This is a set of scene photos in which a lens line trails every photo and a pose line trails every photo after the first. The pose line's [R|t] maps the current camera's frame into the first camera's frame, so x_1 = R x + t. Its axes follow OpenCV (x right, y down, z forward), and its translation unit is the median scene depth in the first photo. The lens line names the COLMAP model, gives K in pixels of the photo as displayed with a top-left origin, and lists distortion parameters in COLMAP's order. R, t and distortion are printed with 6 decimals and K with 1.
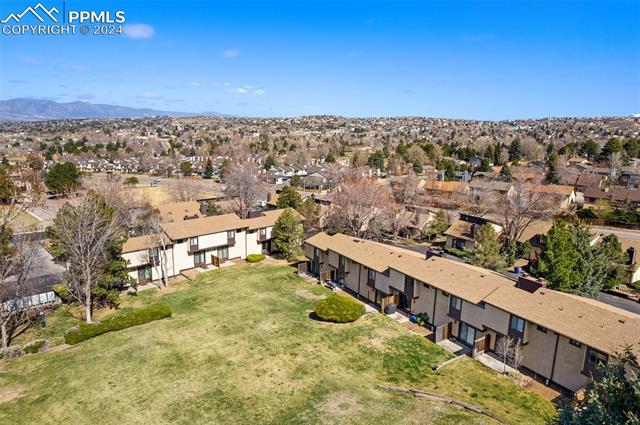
lens RADIAL K [[424.0, 0, 320.0], [0, 424.0, 212.5], [0, 0, 1]] dist [-0.058040, 0.053681]
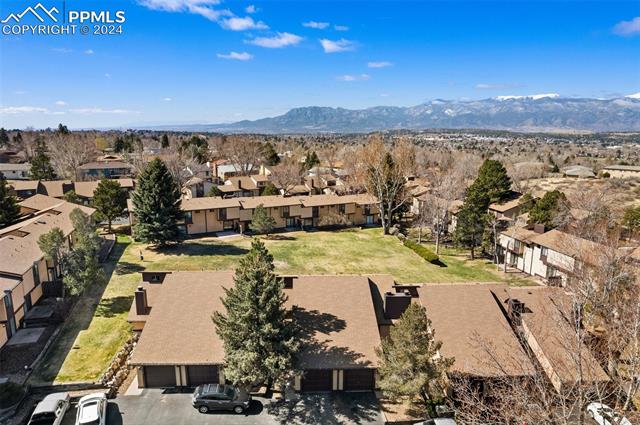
lens RADIAL K [[431.6, 0, 320.0], [0, 431.6, 212.5], [0, 0, 1]] dist [-0.060066, 0.055957]
pose [[-0.498867, 0.152224, -0.853205, 0.795827], [-0.195528, 0.939306, 0.281910, -0.194013], [0.844334, 0.307461, -0.438825, 0.933473]]
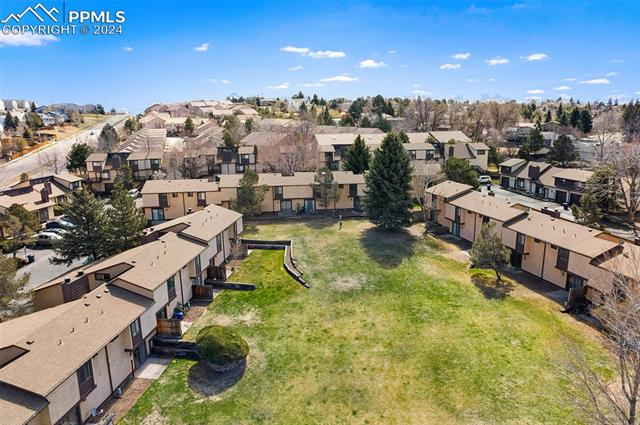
lens RADIAL K [[431.6, 0, 320.0], [0, 431.6, 212.5], [0, 0, 1]] dist [-0.060066, 0.055957]
pose [[-0.769347, -0.149086, 0.621192, -0.374690], [0.133818, 0.913205, 0.384903, -0.181610], [-0.624659, 0.379250, -0.682620, 0.937438]]
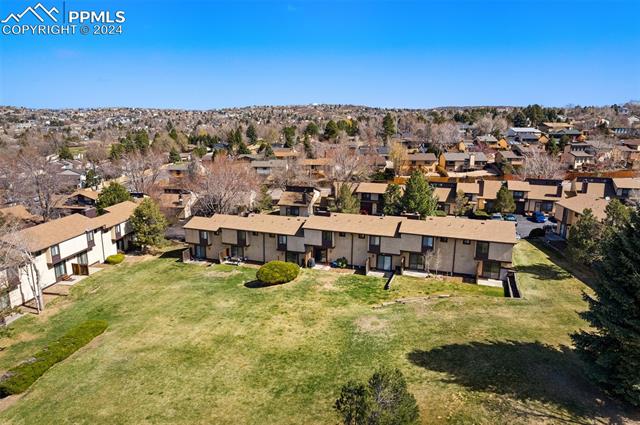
lens RADIAL K [[424.0, 0, 320.0], [0, 424.0, 212.5], [0, 0, 1]] dist [-0.058040, 0.053681]
pose [[0.786846, -0.151336, 0.598307, -0.356029], [0.137737, 0.988078, 0.068784, 0.010176], [-0.601583, 0.028287, 0.798309, 0.035934]]
